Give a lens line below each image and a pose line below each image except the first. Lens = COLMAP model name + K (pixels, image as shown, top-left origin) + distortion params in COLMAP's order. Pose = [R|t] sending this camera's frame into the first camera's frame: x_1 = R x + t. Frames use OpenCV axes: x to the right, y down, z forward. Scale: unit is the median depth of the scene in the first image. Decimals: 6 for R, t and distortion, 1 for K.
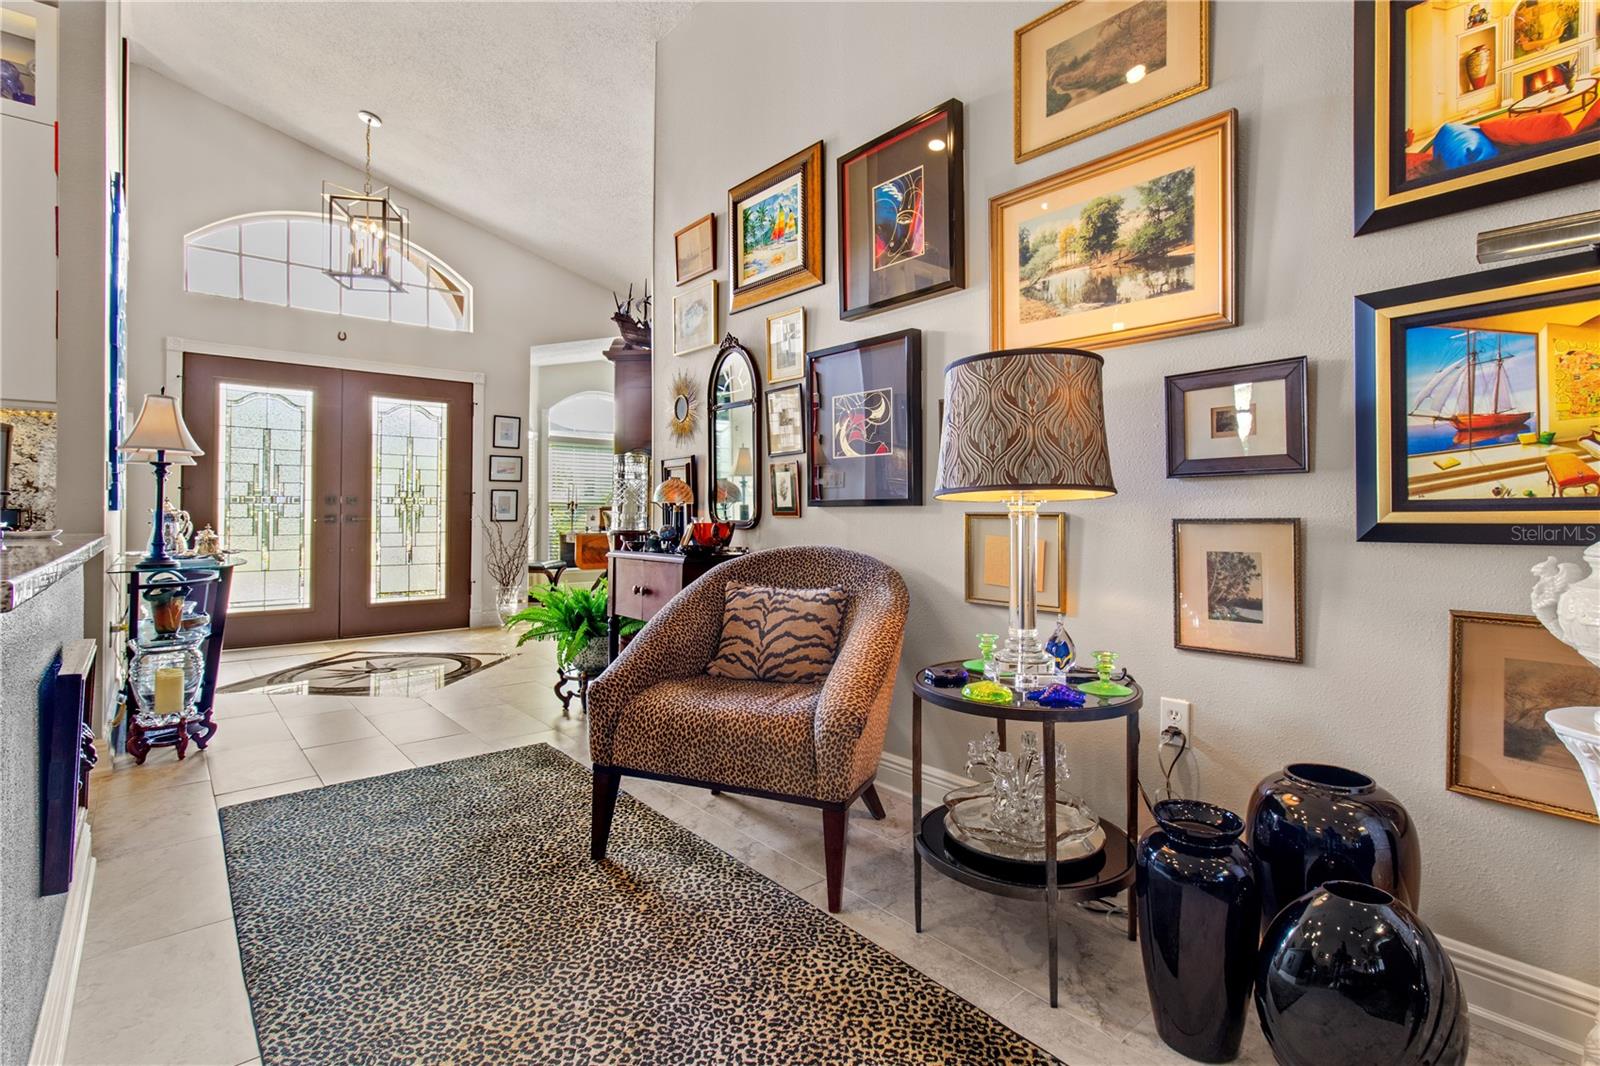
lens RADIAL K [[746.8, 0, 810.1], [0, 746.8, 507.8], [0, 0, 1]] dist [0.003710, 0.000448]
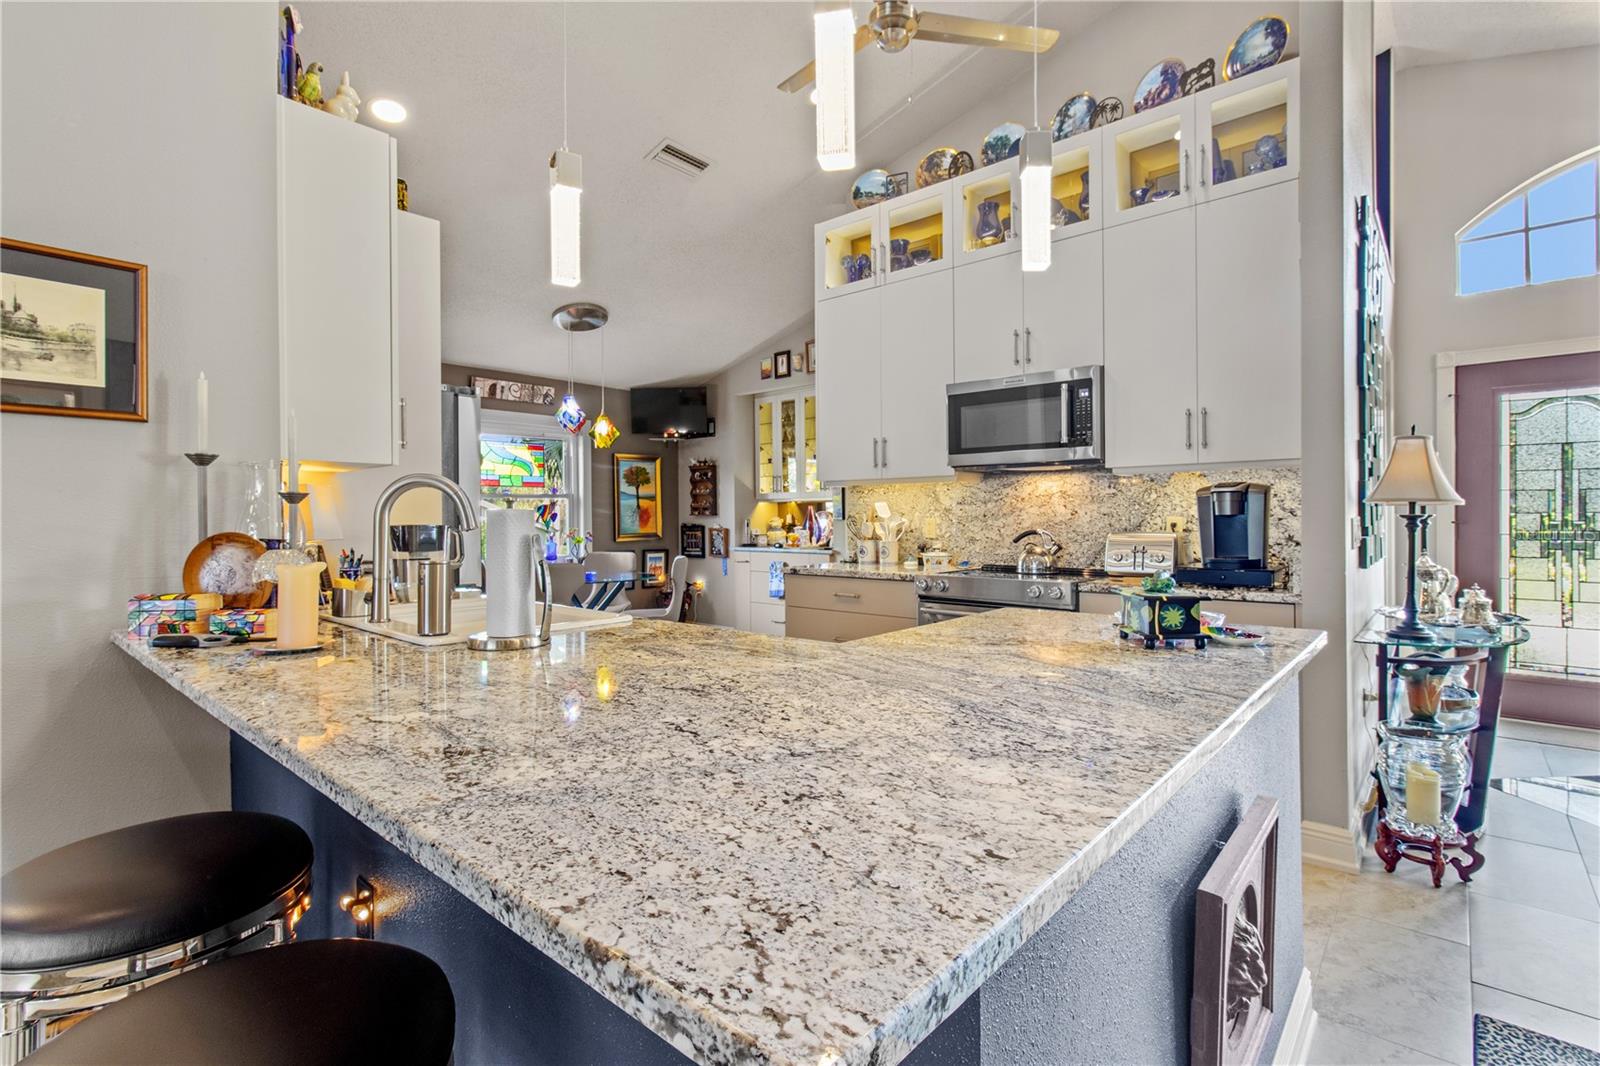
lens RADIAL K [[746.8, 0, 810.4], [0, 746.8, 517.5], [0, 0, 1]] dist [0.003710, 0.000448]
pose [[0.140064, -0.003776, -0.990135, -0.131318], [0.014100, 0.999899, -0.001819, -0.070479], [0.990042, -0.013706, 0.140103, 0.221475]]
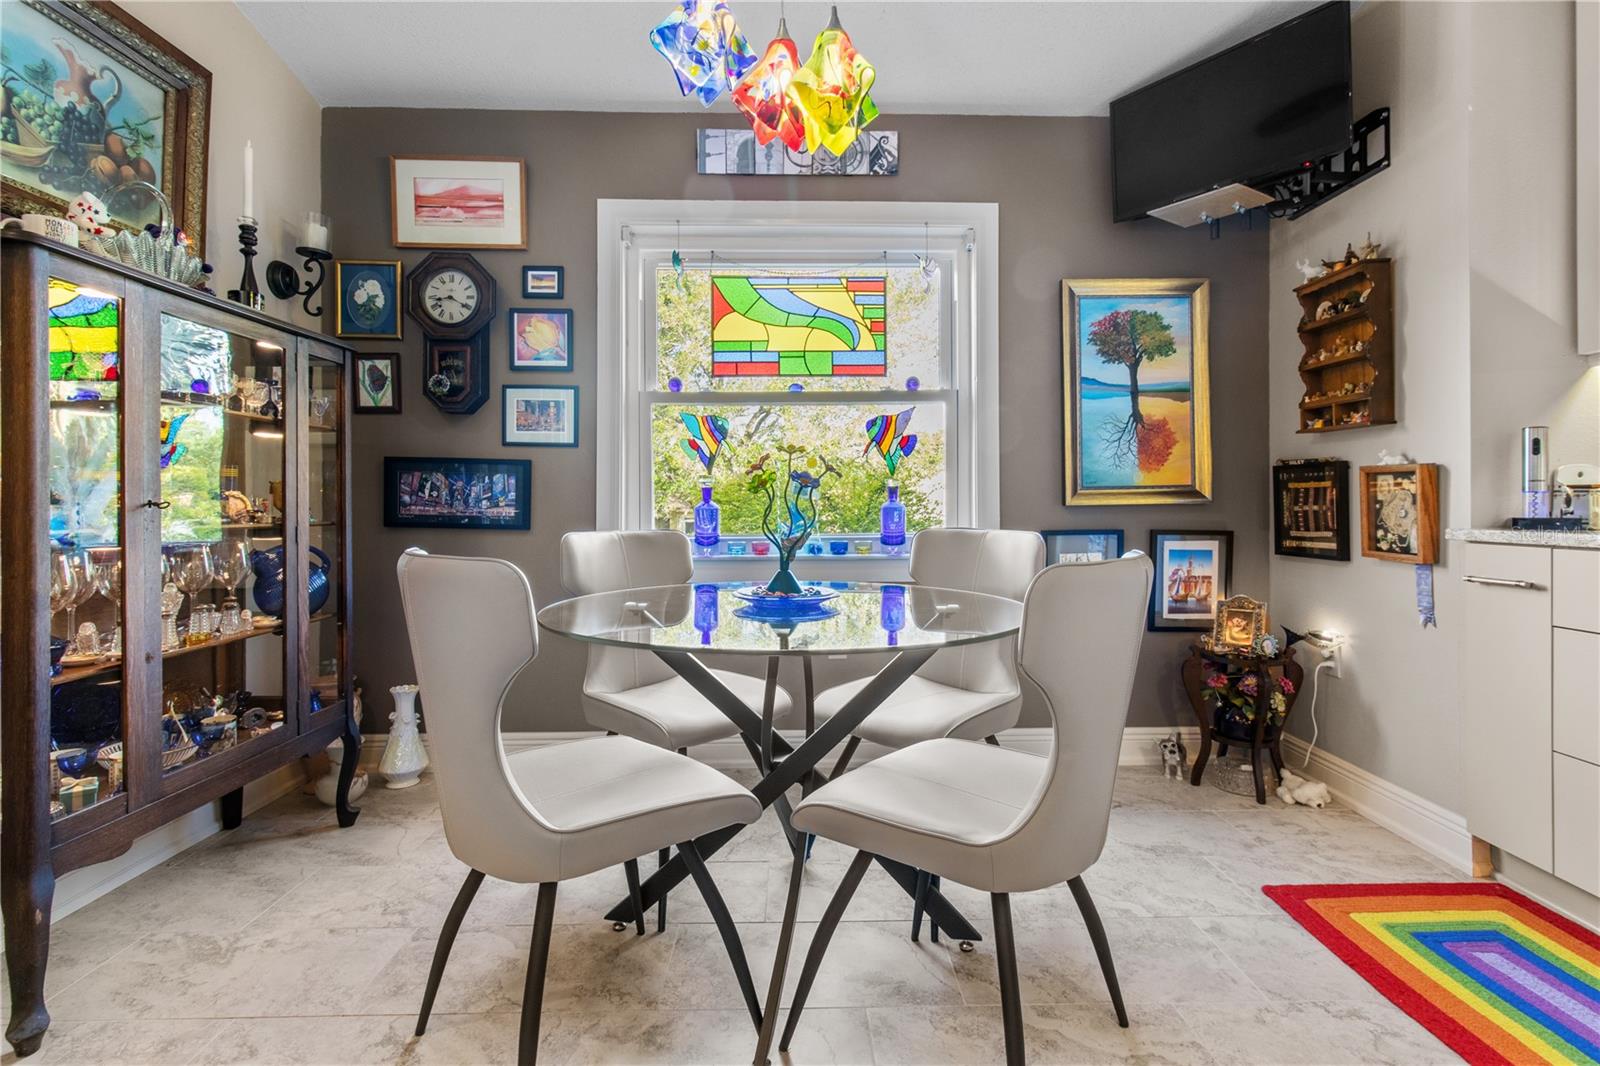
lens RADIAL K [[746.8, 0, 812.4], [0, 746.8, 505.3], [0, 0, 1]] dist [0.003710, 0.000448]
pose [[-0.641341, -0.001648, -0.767254, -1.705557], [0.004696, 0.999971, -0.006074, -0.001028], [0.767241, -0.007499, -0.641315, 0.296242]]
